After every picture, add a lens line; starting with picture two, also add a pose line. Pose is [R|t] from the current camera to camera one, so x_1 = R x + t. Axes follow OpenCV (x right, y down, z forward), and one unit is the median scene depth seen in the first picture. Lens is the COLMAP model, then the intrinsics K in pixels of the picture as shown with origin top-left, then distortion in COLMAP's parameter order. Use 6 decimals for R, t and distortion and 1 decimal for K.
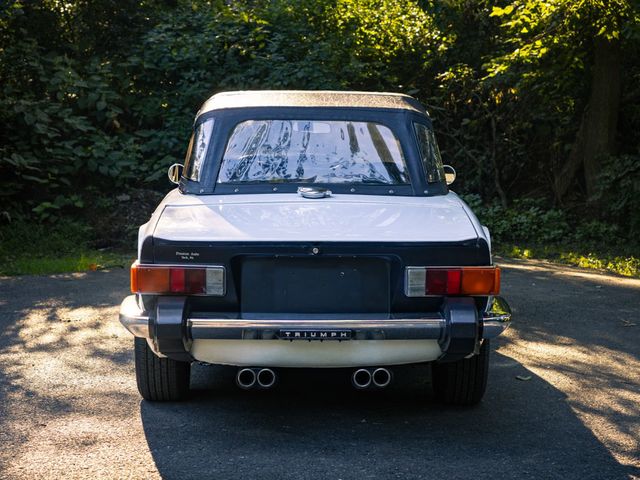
lens RADIAL K [[1480.9, 0, 305.2], [0, 1480.9, 241.1], [0, 0, 1]] dist [0.013818, 0.252294]
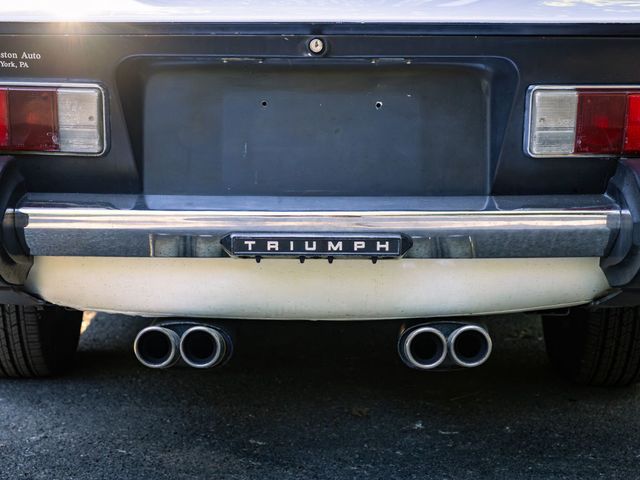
lens RADIAL K [[1529.3, 0, 320.0], [0, 1529.3, 240.0], [0, 0, 1]] dist [0.024179, 0.270537]
pose [[0.999998, 0.000461, 0.001762, 0.007095], [-0.000558, 0.998474, 0.055218, 0.036194], [-0.001734, -0.055219, 0.998473, 0.545844]]
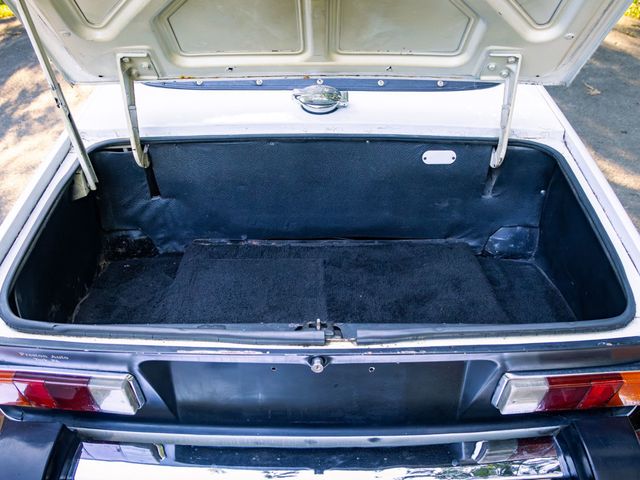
lens RADIAL K [[579.8, 0, 328.5], [0, 579.8, 240.0], [0, 0, 1]] dist [0.020139, 0.010443]
pose [[0.999993, -0.002544, 0.002759, 0.009795], [0.000830, 0.866936, 0.498418, -0.111624], [-0.003660, -0.498413, 0.866932, 0.836253]]
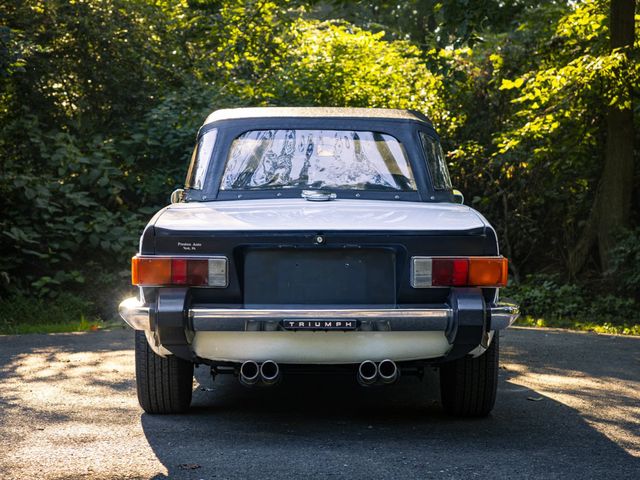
lens RADIAL K [[1529.3, 0, 320.0], [0, 1529.3, 240.0], [0, 0, 1]] dist [0.024179, 0.270537]
pose [[0.999987, -0.003363, 0.003950, 0.003124], [0.003662, 0.996940, -0.078078, 0.083172], [-0.003675, 0.078092, 0.996939, -0.012484]]
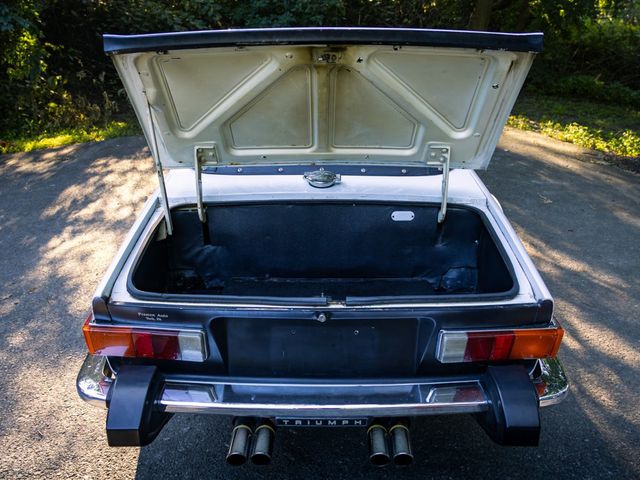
lens RADIAL K [[580.1, 0, 320.0], [0, 580.1, 240.0], [0, 0, 1]] dist [-0.004098, 0.020362]
pose [[0.999986, -0.001645, -0.004992, 0.007424], [0.003052, 0.954947, 0.296761, -0.112595], [0.004279, -0.296772, 0.954939, 0.710158]]
